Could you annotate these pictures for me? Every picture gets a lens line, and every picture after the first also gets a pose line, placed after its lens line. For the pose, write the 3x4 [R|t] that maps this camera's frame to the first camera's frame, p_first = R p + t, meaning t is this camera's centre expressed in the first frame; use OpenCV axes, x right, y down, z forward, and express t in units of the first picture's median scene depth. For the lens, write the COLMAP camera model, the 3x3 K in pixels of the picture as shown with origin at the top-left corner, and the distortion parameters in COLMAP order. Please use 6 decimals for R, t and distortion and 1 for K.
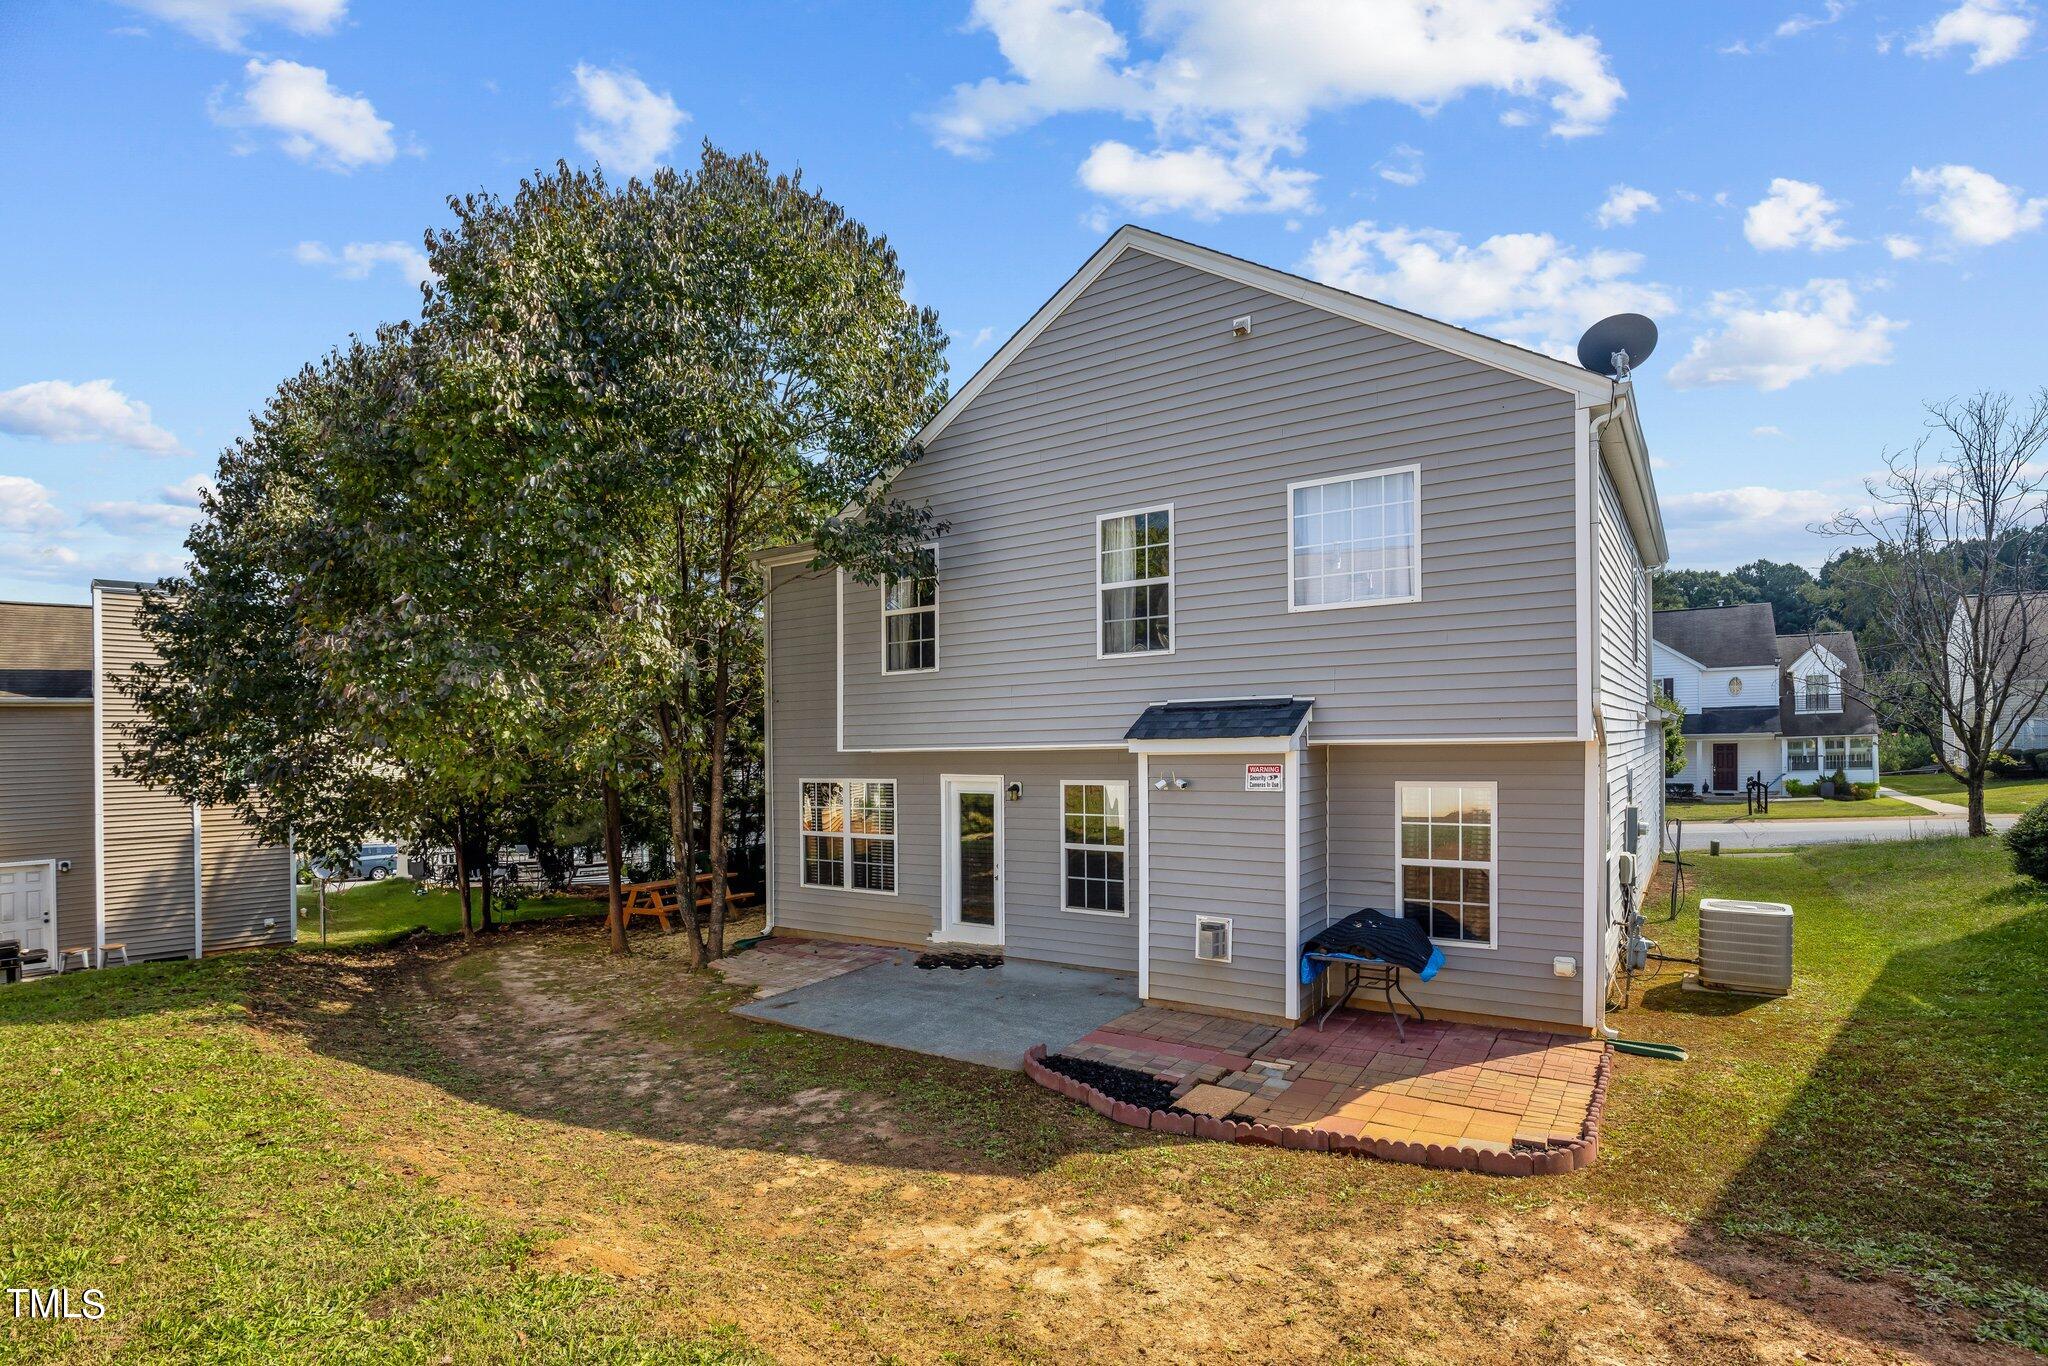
lens RADIAL K [[988.4, 0, 1024.0], [0, 988.4, 683.0], [0, 0, 1]] dist [0.000052, 0.000332]
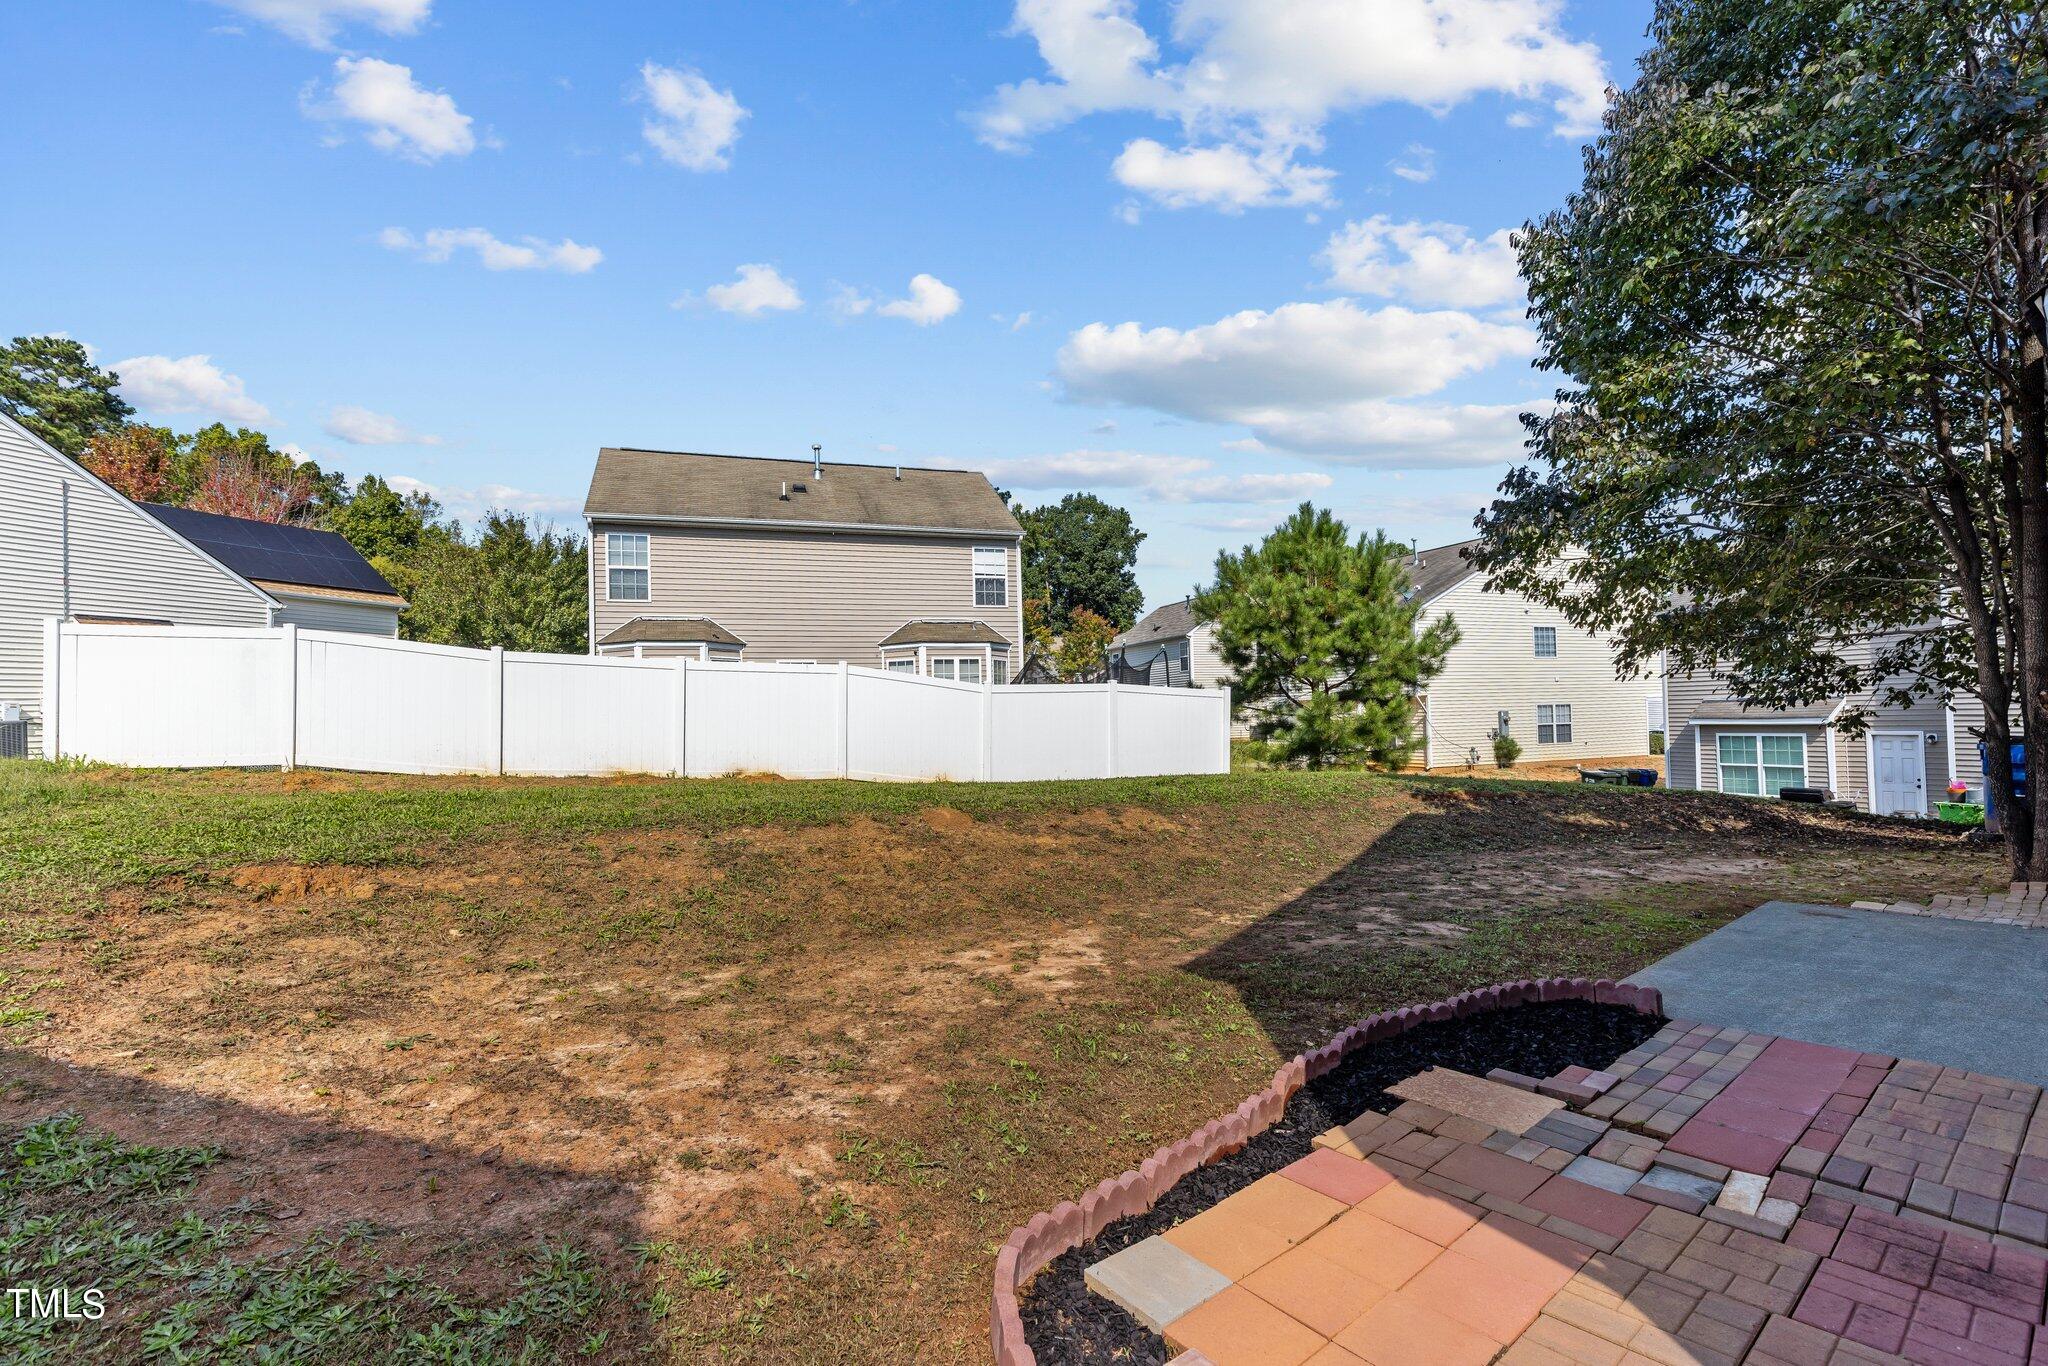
lens RADIAL K [[939.9, 0, 1028.6], [0, 939.9, 678.6], [0, 0, 1]] dist [0.007233, -0.000067]
pose [[-0.308847, -0.012078, -0.951035, 0.561660], [0.081247, 0.995929, -0.039033, 0.147023], [0.947635, -0.089324, -0.306608, 0.708453]]
